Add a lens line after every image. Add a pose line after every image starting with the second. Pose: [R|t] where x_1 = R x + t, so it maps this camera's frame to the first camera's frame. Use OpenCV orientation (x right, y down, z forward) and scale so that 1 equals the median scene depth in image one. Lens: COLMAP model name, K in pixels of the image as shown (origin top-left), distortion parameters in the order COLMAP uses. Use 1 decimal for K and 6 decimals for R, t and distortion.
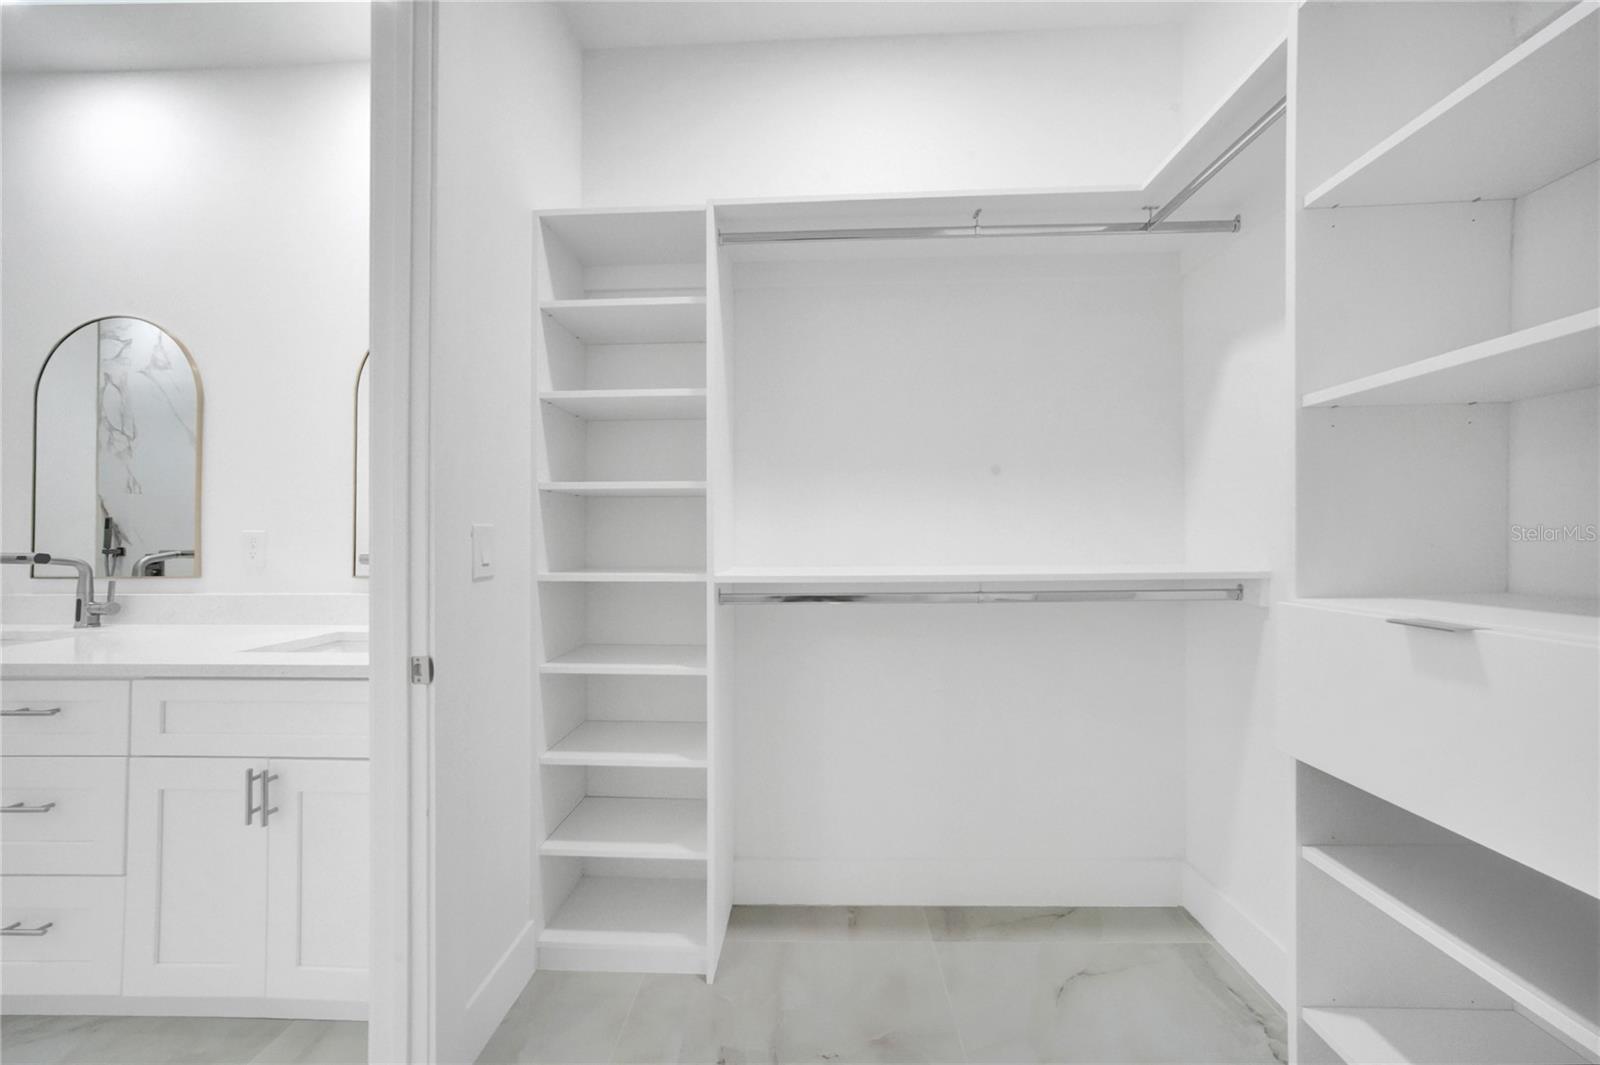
lens RADIAL K [[554.1, 0, 794.8], [0, 554.1, 536.3], [0, 0, 1]] dist [-0.008860, 0.000289]
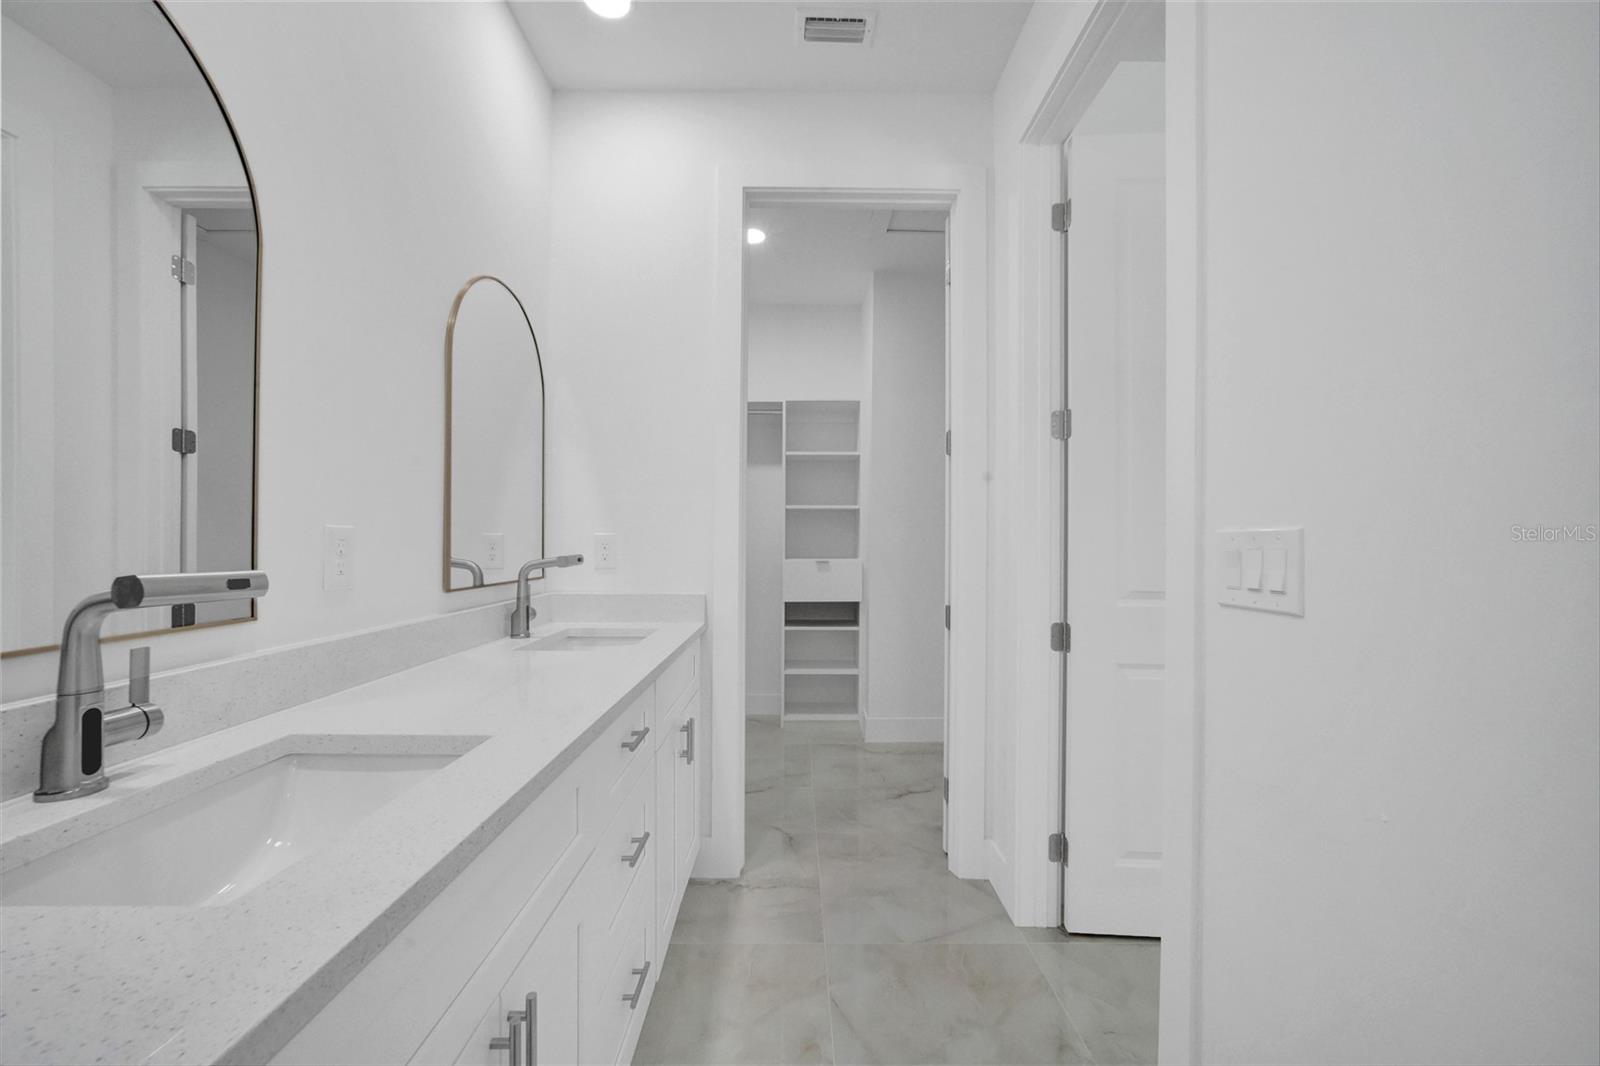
lens RADIAL K [[600.5, 0, 793.2], [0, 600.5, 542.3], [0, 0, 1]] dist [-0.011636, 0.000154]
pose [[-0.035691, 0.003827, 0.999356, -1.117426], [-0.013946, 0.999893, -0.004327, 0.003047], [-0.999266, -0.014092, -0.035634, 0.380509]]
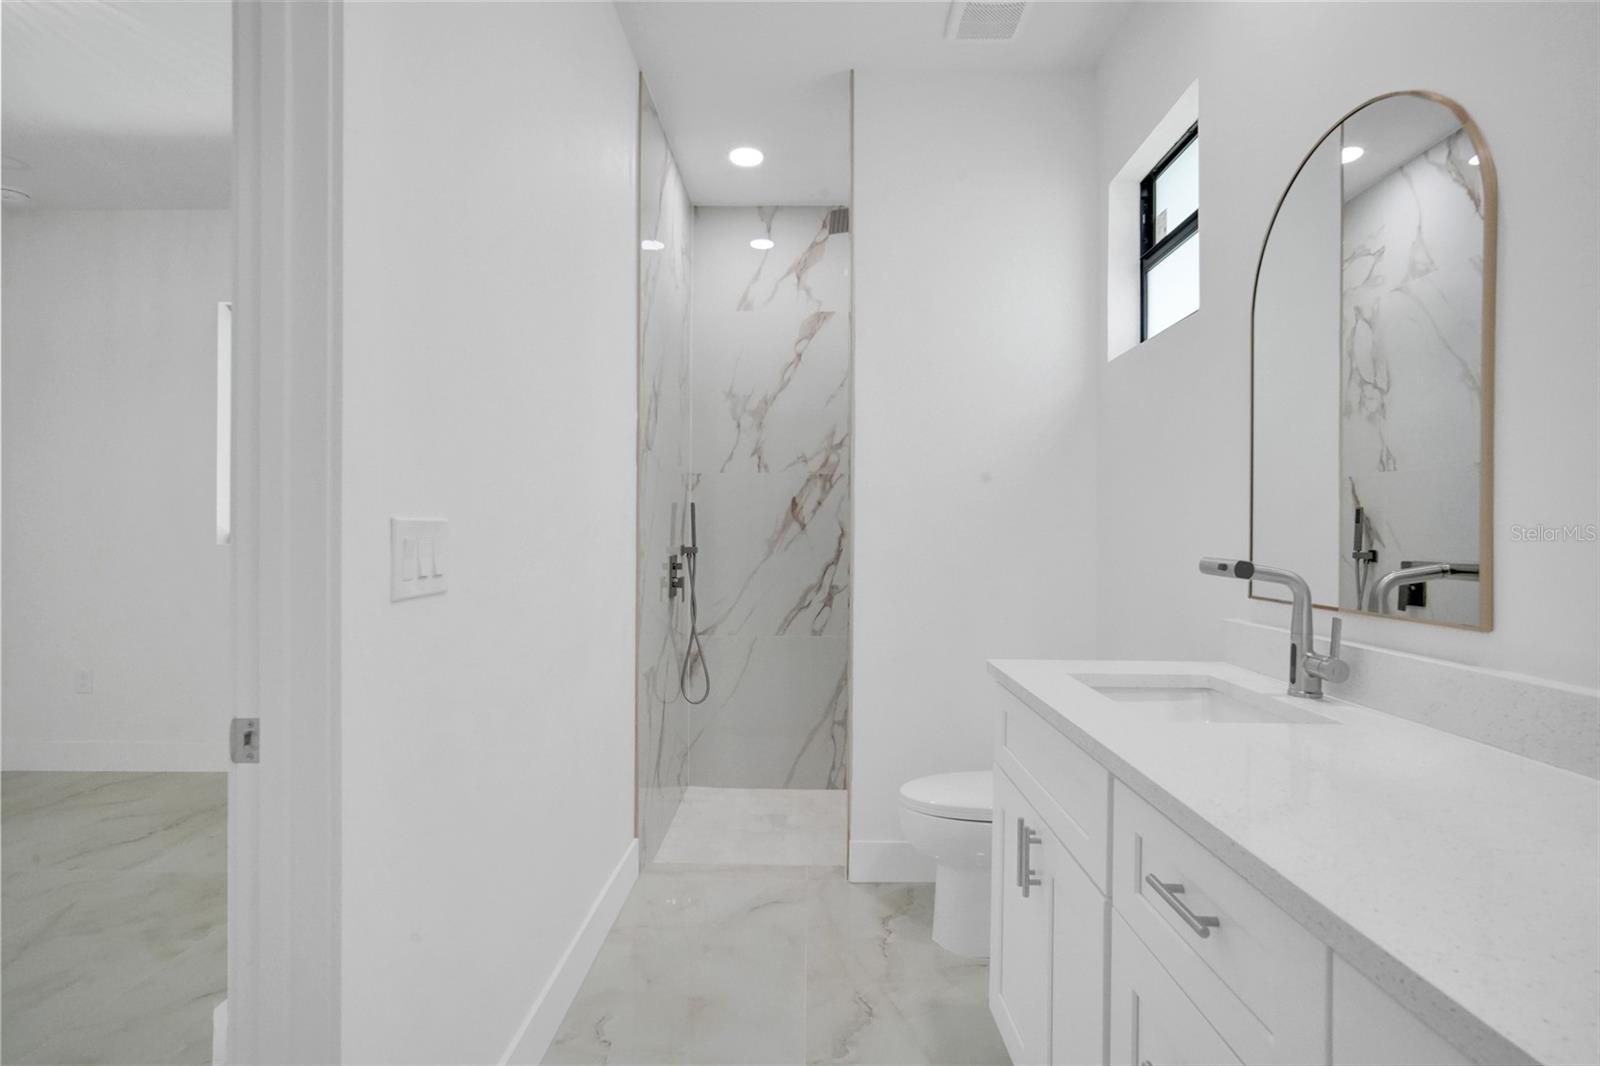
lens RADIAL K [[768.3, 0, 839.1], [0, 768.3, 536.4], [0, 0, 1]] dist [0.003806, 0.000853]
pose [[0.062379, 0.001461, -0.998051, -0.364904], [0.000866, 0.999998, 0.001518, 0.001150], [0.998052, -0.000959, 0.062378, 0.321082]]
